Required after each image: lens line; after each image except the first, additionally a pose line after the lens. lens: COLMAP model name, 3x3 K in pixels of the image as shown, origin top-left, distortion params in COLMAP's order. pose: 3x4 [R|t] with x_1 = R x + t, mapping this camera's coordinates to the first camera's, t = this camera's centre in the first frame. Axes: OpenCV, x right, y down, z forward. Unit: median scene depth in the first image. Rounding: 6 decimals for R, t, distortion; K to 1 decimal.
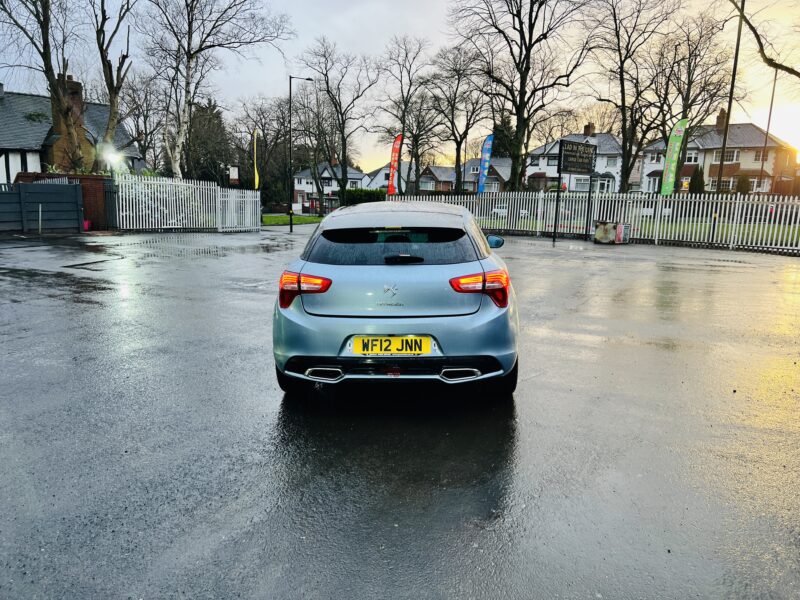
lens RADIAL K [[614.7, 0, 402.8], [0, 614.7, 302.8], [0, 0, 1]] dist [0.007740, -0.009500]
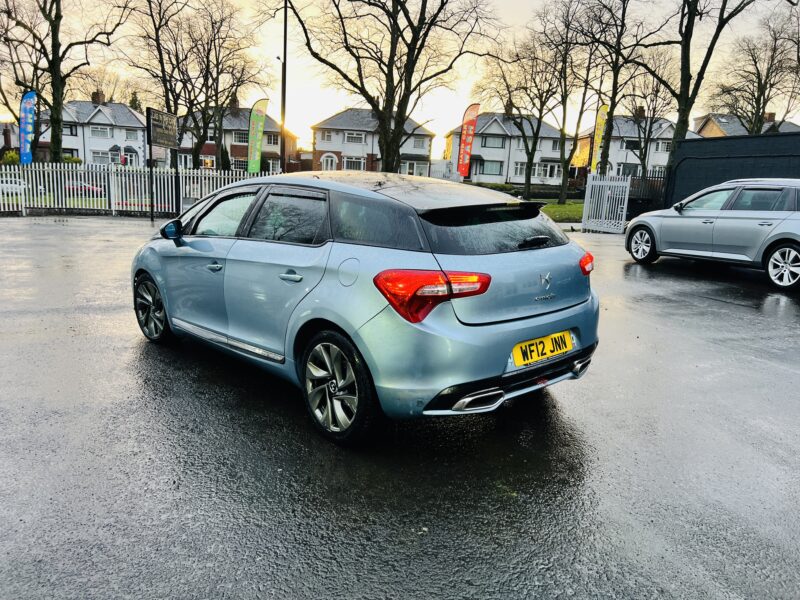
lens RADIAL K [[614.7, 0, 402.8], [0, 614.7, 302.8], [0, 0, 1]] dist [0.007740, -0.009500]
pose [[0.702216, -0.119412, 0.701879, -0.133747], [0.094373, 0.992747, 0.074480, -0.012950], [-0.705682, 0.013937, 0.708392, 0.100872]]
